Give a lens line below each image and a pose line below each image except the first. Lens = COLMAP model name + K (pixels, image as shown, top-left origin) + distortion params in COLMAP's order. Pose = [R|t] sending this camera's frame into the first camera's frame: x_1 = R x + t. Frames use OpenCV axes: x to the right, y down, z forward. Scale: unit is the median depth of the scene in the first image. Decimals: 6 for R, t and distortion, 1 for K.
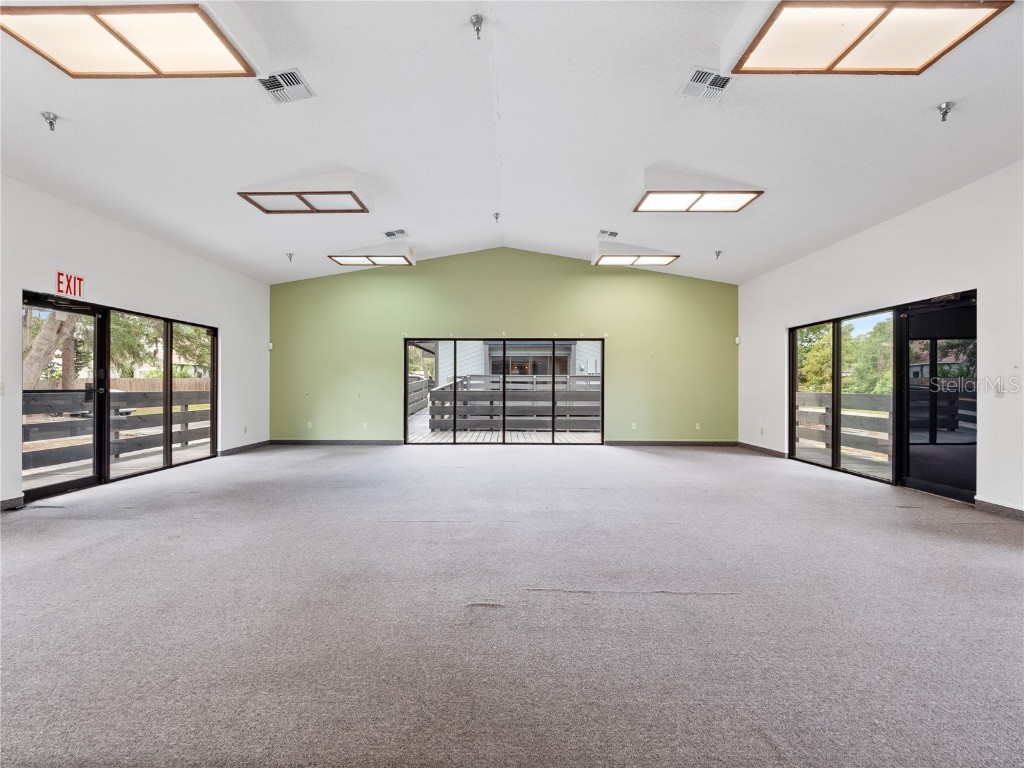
lens RADIAL K [[445.1, 0, 508.5], [0, 445.1, 387.8], [0, 0, 1]] dist [-0.002661, -0.000793]
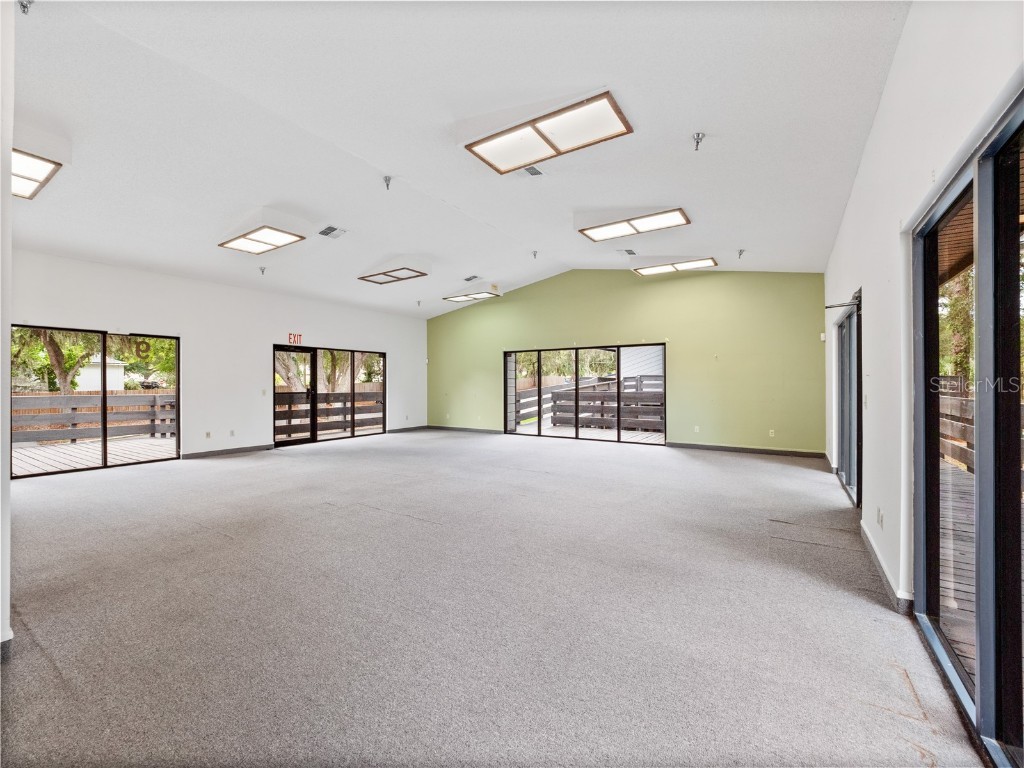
lens RADIAL K [[435.5, 0, 501.9], [0, 435.5, 384.5], [0, 0, 1]] dist [0.019407, -0.015124]
pose [[0.835356, -0.004448, -0.549691, 0.535438], [0.002205, 0.999986, -0.004742, -0.012097], [0.549705, 0.002749, 0.835354, -0.070379]]
